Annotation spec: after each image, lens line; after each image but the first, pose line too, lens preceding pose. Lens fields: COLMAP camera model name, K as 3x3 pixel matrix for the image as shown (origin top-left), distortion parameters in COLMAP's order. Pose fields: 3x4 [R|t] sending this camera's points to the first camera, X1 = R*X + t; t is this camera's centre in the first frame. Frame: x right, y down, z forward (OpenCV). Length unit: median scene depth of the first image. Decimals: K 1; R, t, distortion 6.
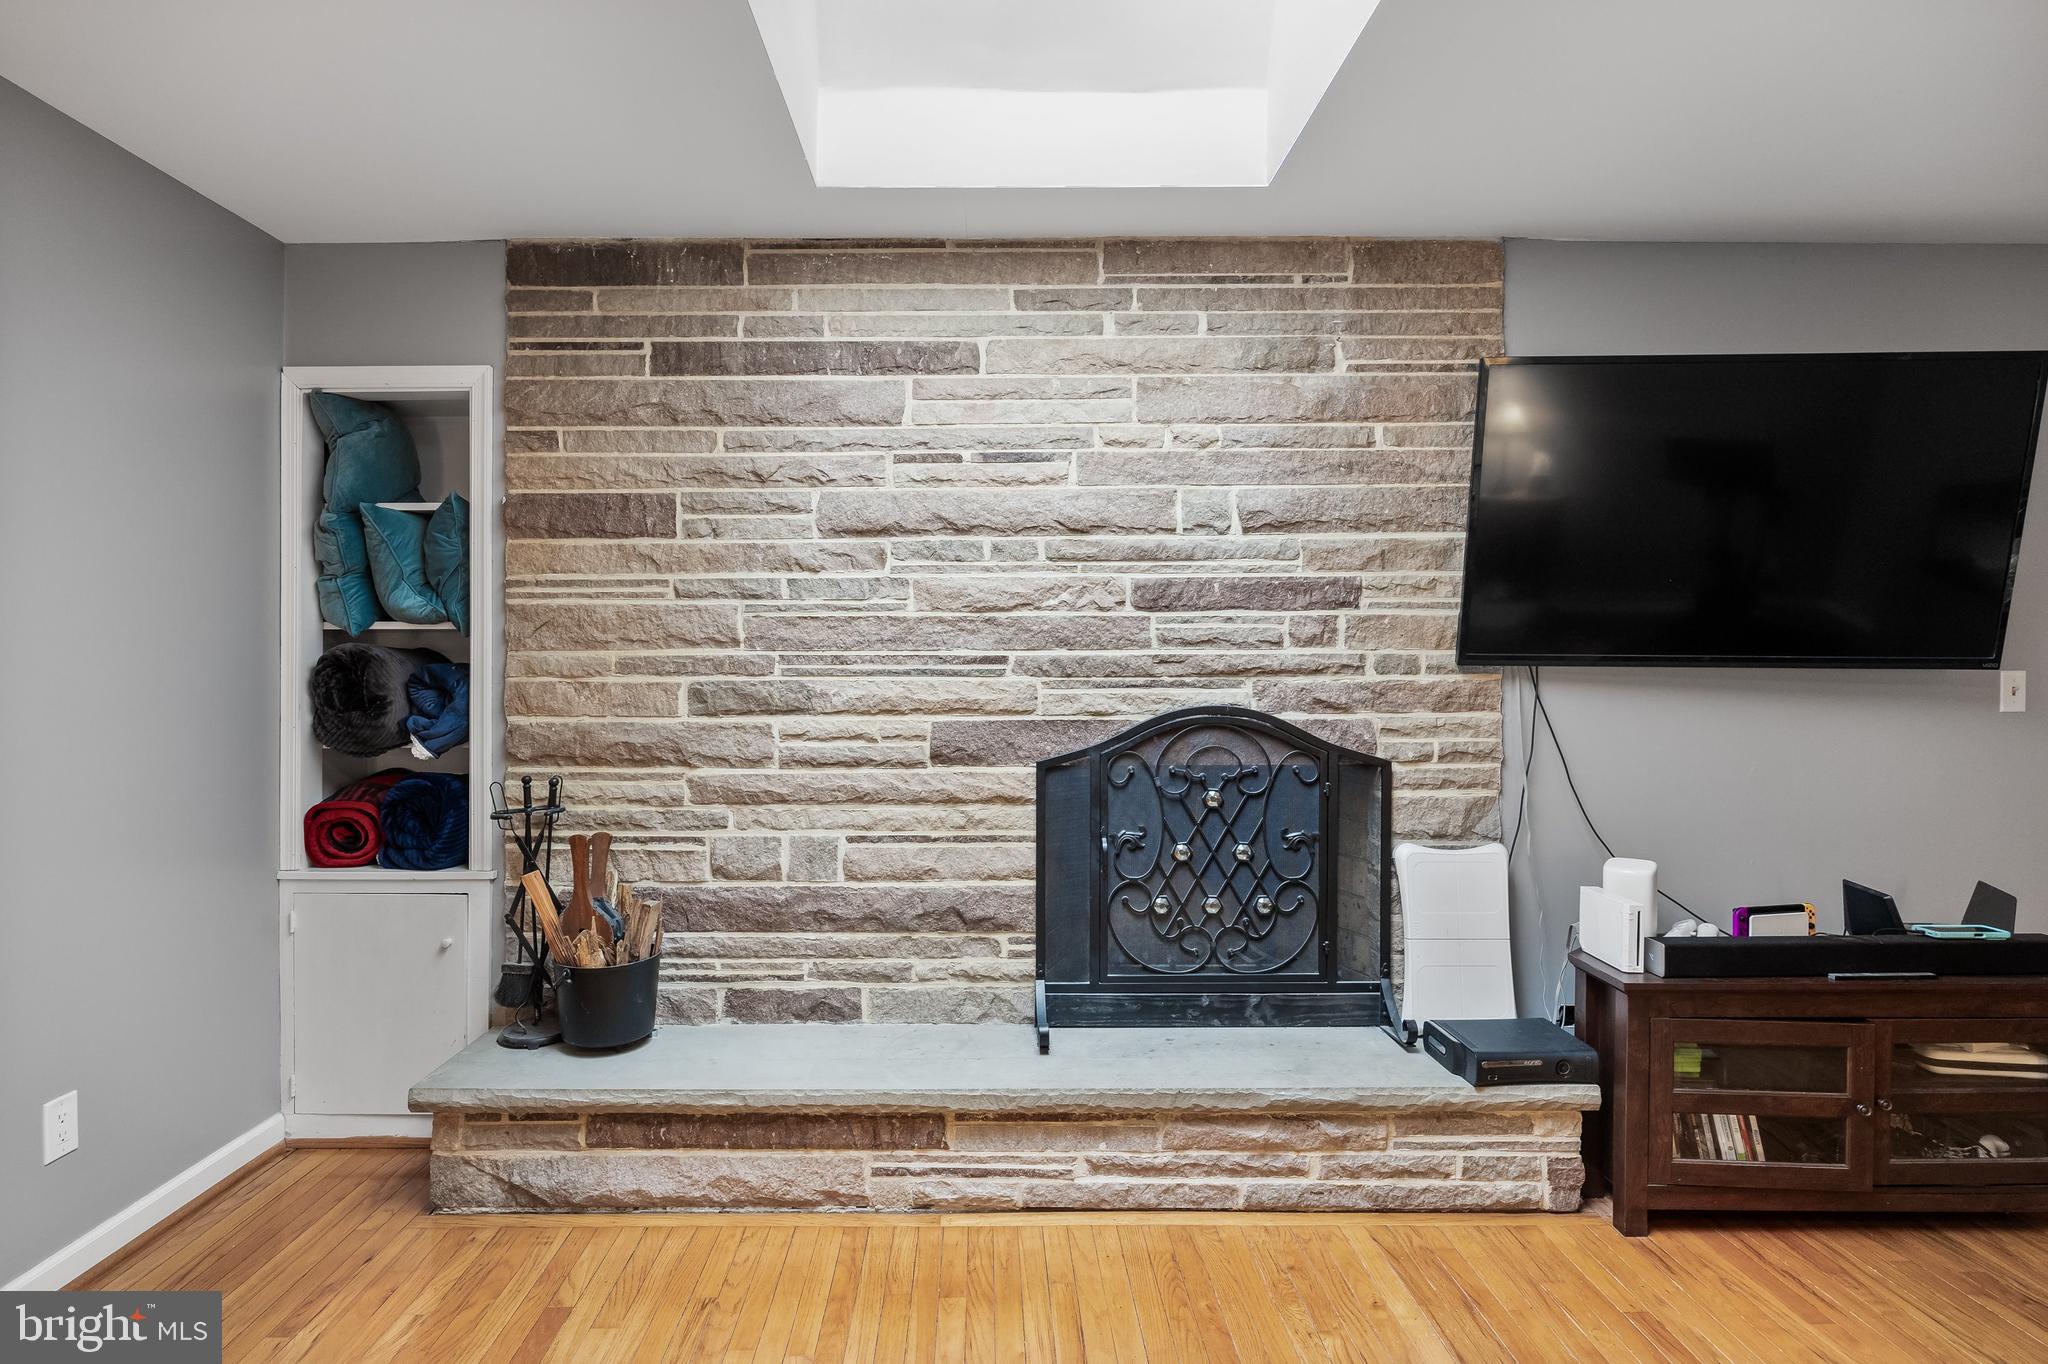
lens RADIAL K [[1021.4, 0, 1028.6], [0, 1021.4, 665.3], [0, 0, 1]] dist [-0.001767, -0.000117]
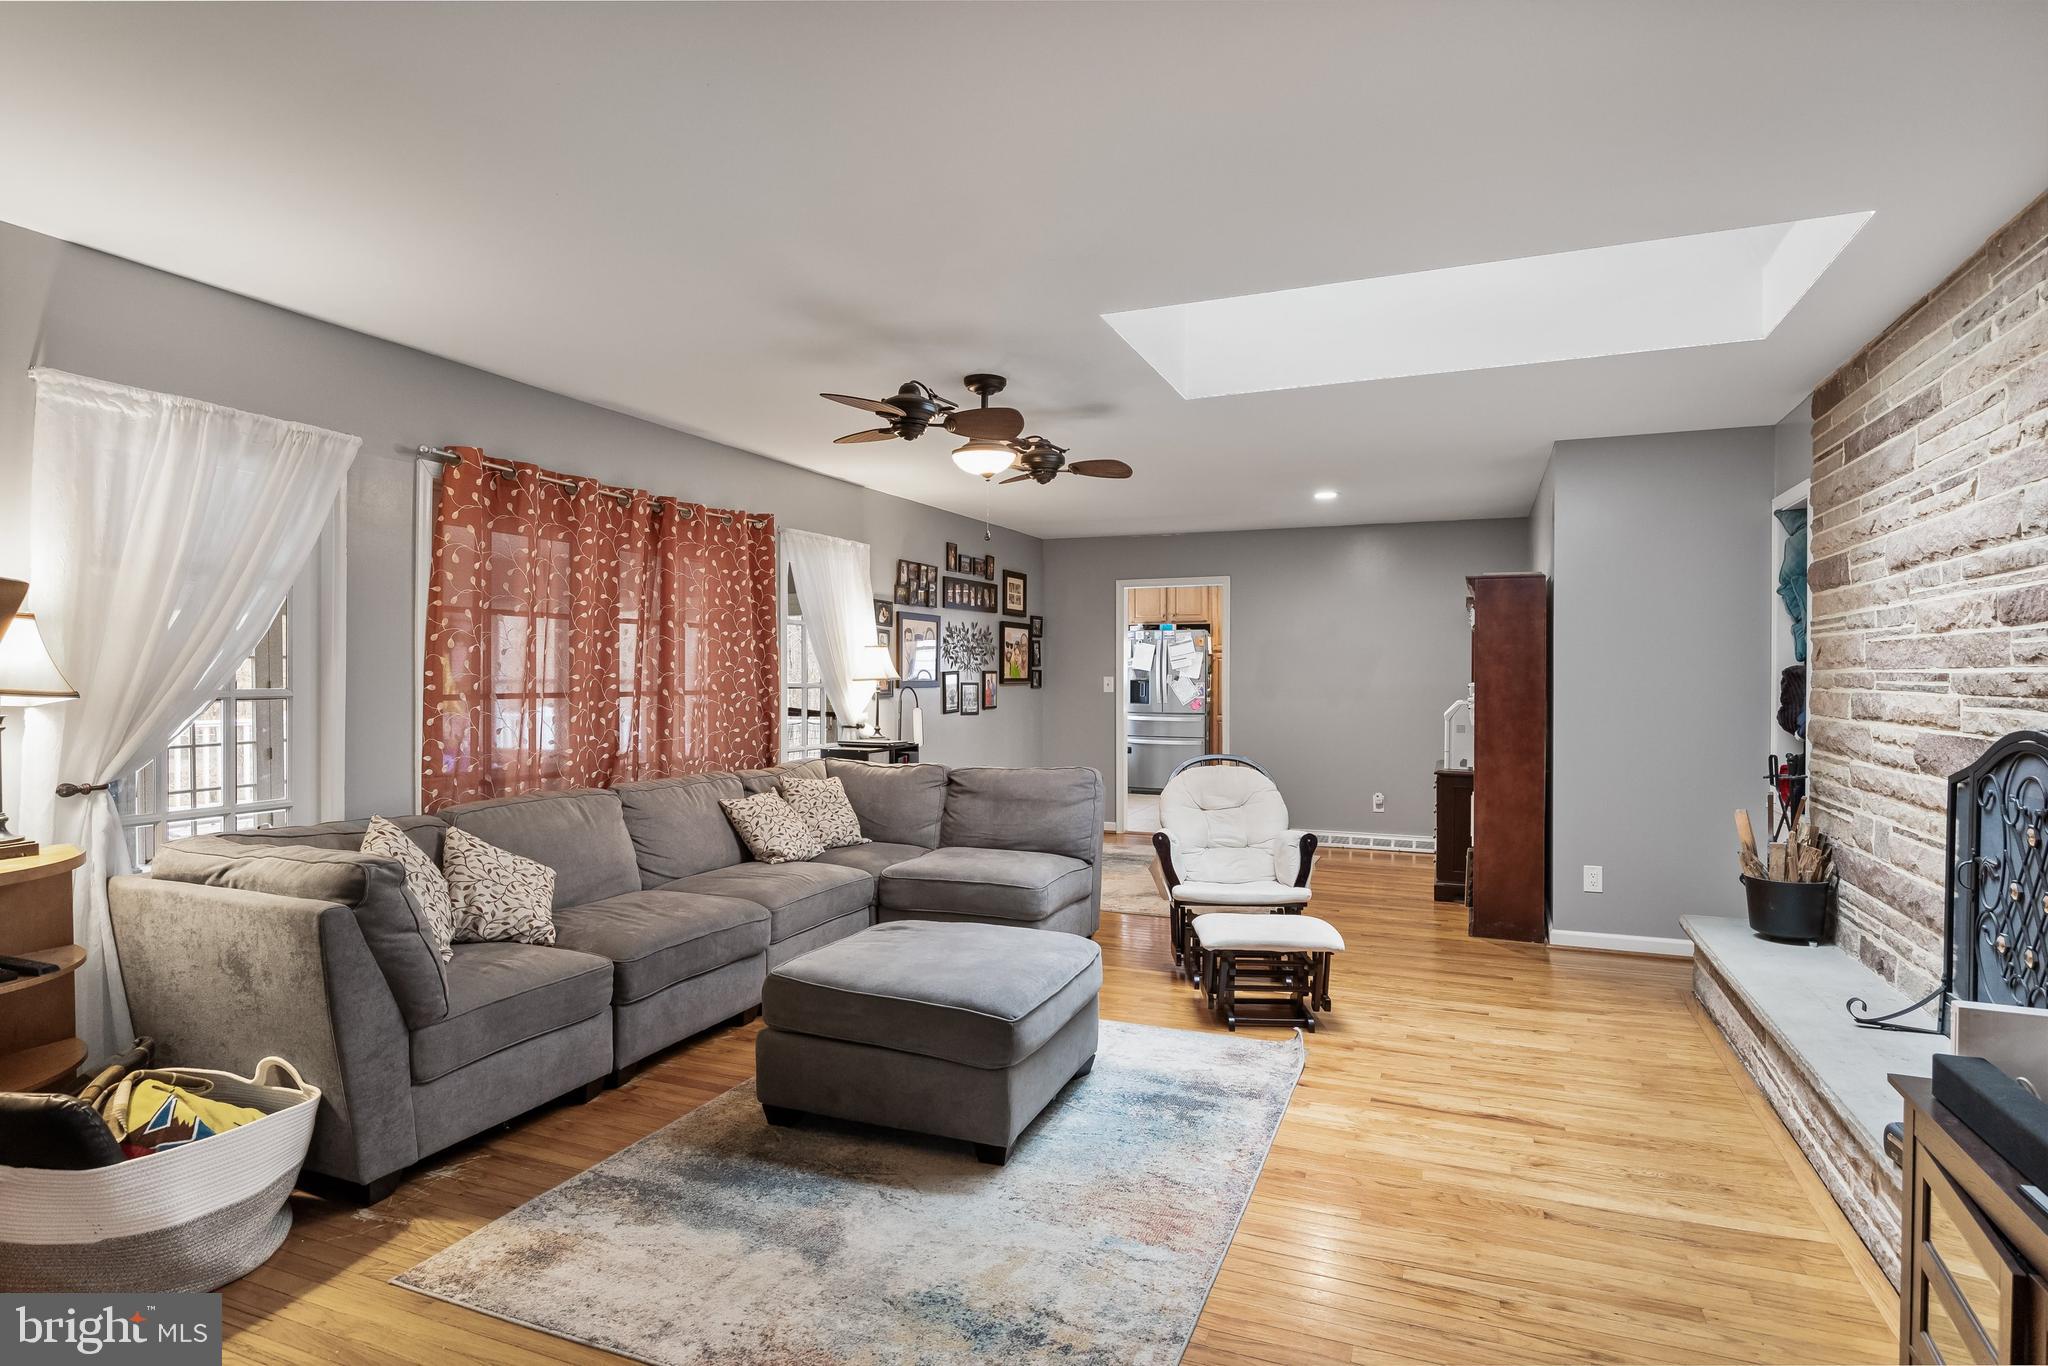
lens RADIAL K [[1021.4, 0, 1028.6], [0, 1021.4, 666.3], [0, 0, 1]] dist [-0.001767, -0.000117]
pose [[-0.382702, -0.003935, -0.923863, 1.304052], [-0.009585, 0.999954, -0.000289, -0.007547], [0.923822, 0.008744, -0.382722, 0.530203]]
